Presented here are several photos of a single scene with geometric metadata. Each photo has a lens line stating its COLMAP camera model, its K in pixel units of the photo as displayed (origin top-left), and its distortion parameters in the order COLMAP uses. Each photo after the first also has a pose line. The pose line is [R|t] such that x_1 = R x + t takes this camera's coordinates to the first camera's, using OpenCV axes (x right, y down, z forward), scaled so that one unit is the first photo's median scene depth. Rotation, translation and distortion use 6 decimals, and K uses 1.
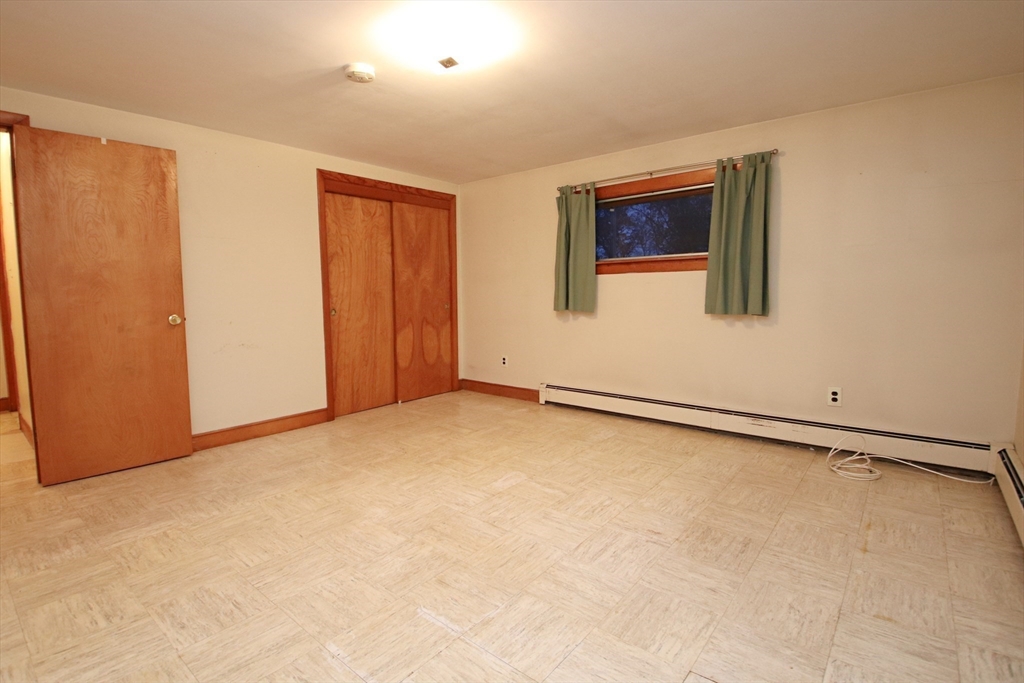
lens RADIAL K [[510.3, 0, 509.3], [0, 510.3, 332.3], [0, 0, 1]] dist [-0.004138, -0.011222]
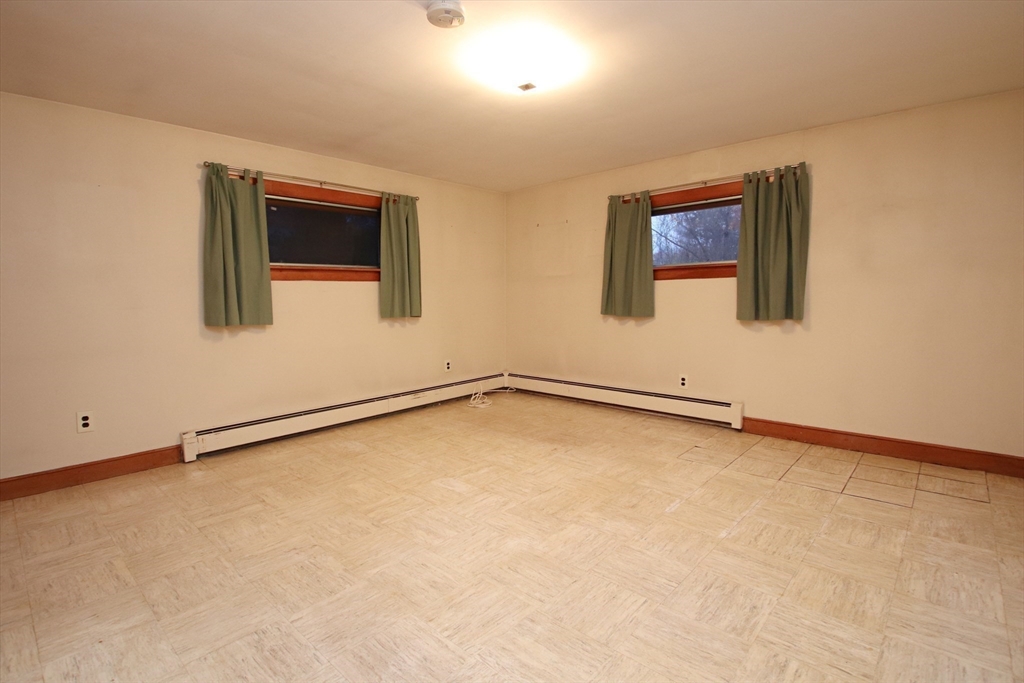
lens RADIAL K [[510.3, 0, 509.3], [0, 510.3, 332.3], [0, 0, 1]] dist [-0.004138, -0.011222]
pose [[0.020817, -0.069533, 0.997362, -0.998948], [0.100631, 0.992658, 0.067105, -0.065481], [-0.994706, 0.098969, 0.027661, 0.848832]]
